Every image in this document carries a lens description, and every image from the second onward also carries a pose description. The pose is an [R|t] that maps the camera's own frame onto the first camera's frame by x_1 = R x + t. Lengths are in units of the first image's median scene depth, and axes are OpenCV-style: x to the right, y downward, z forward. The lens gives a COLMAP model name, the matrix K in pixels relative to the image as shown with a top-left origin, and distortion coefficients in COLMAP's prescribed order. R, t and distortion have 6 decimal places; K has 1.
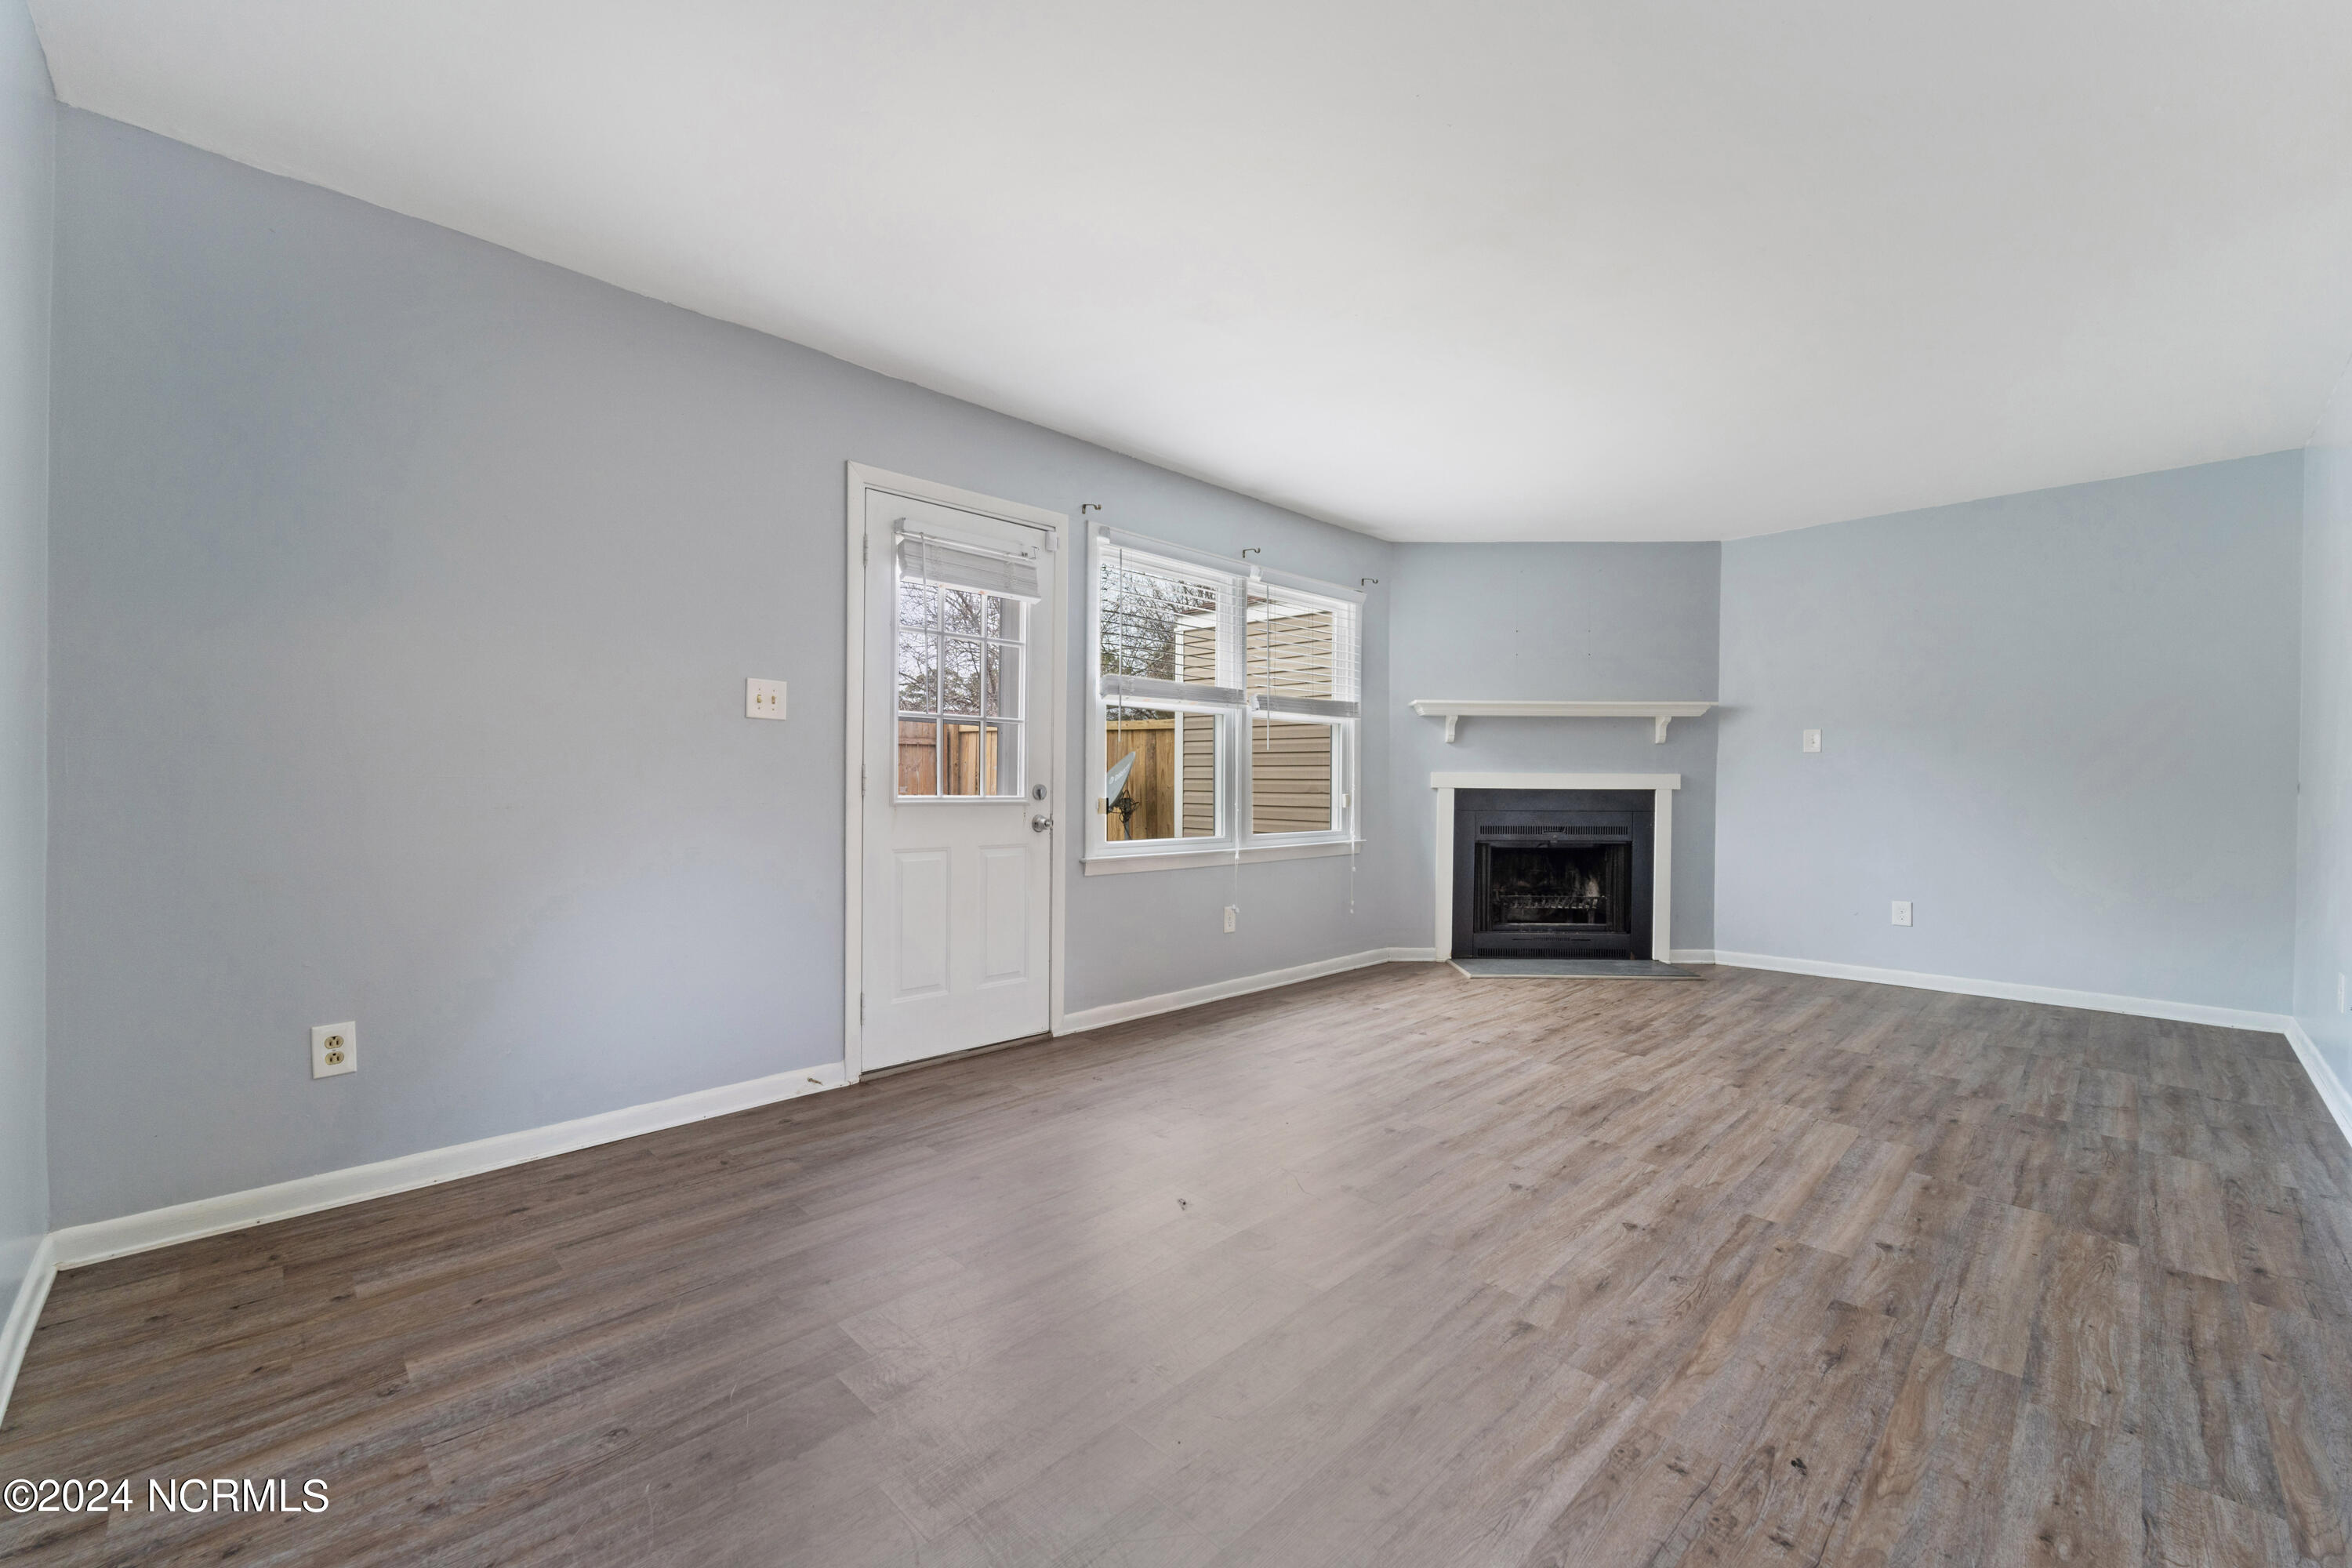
lens RADIAL K [[943.5, 0, 1176.0], [0, 943.5, 784.0], [0, 0, 1]] dist [0.000674, -0.000244]
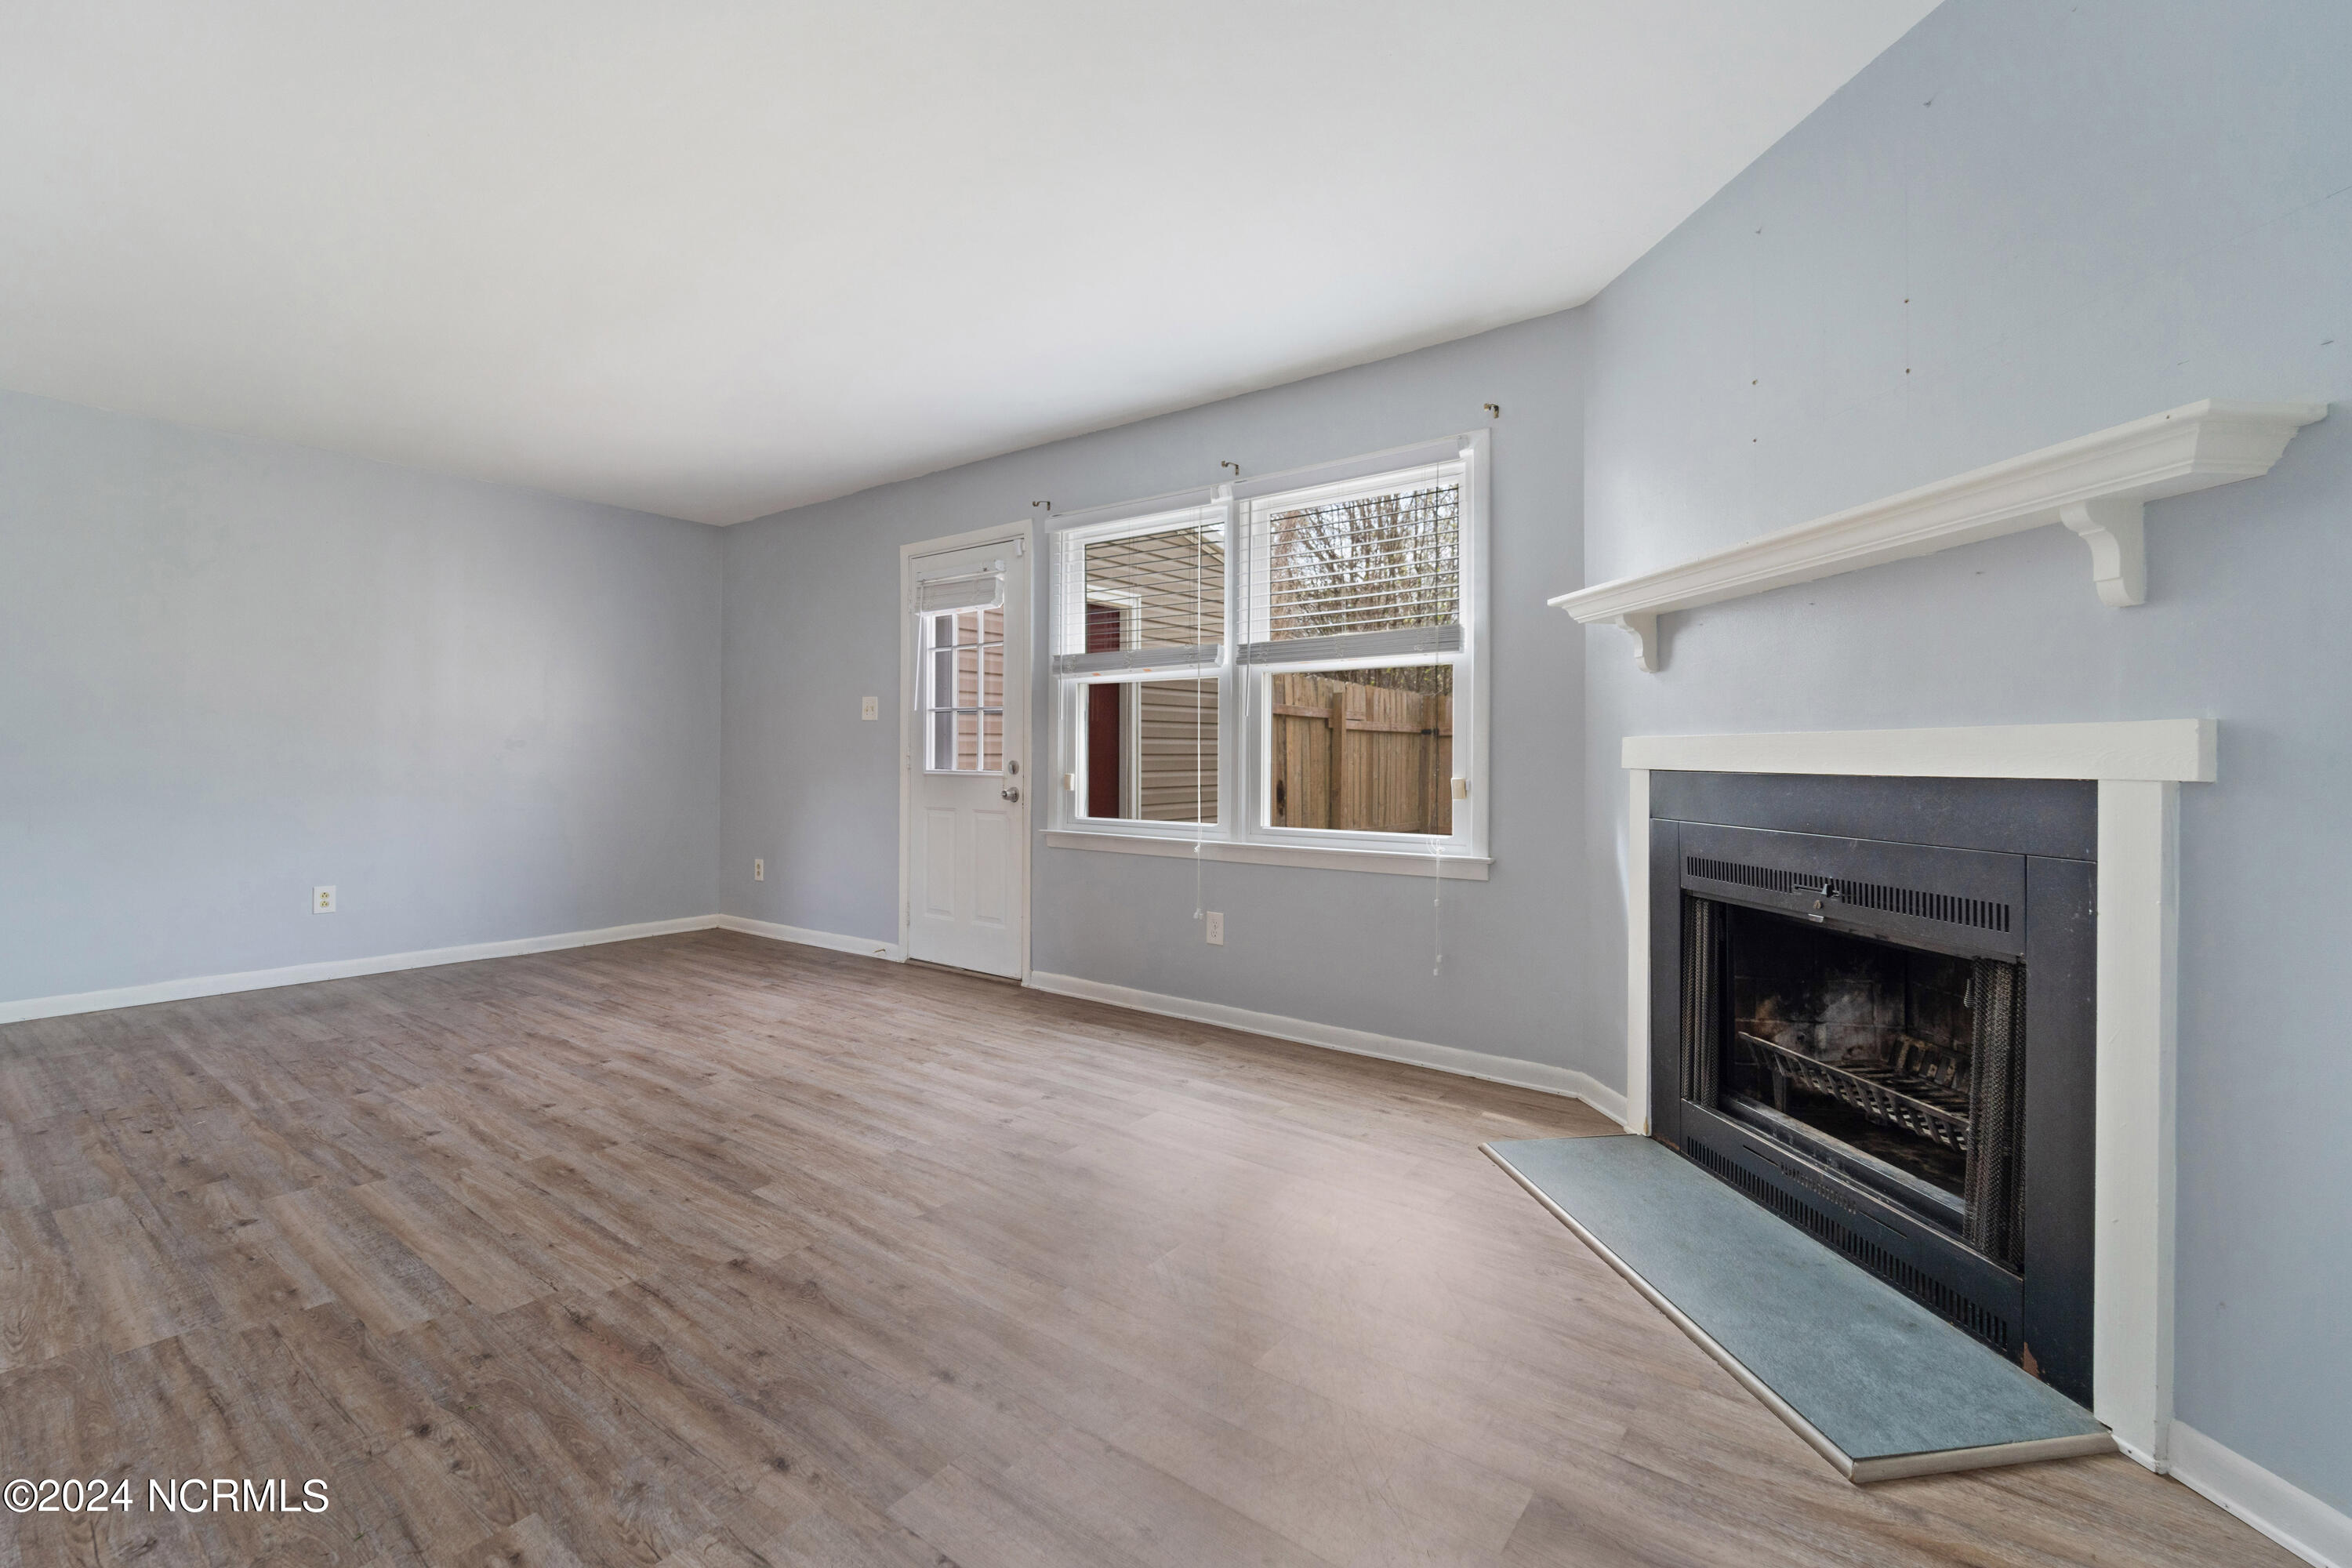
lens RADIAL K [[970.5, 0, 1141.1], [0, 970.5, 745.5], [0, 0, 1]] dist [-0.001458, 0.000794]
pose [[0.148682, -0.016823, -0.988742, 1.379755], [-0.001019, 0.999852, -0.017166, 0.002618], [0.988885, 0.003559, 0.148643, 1.284410]]
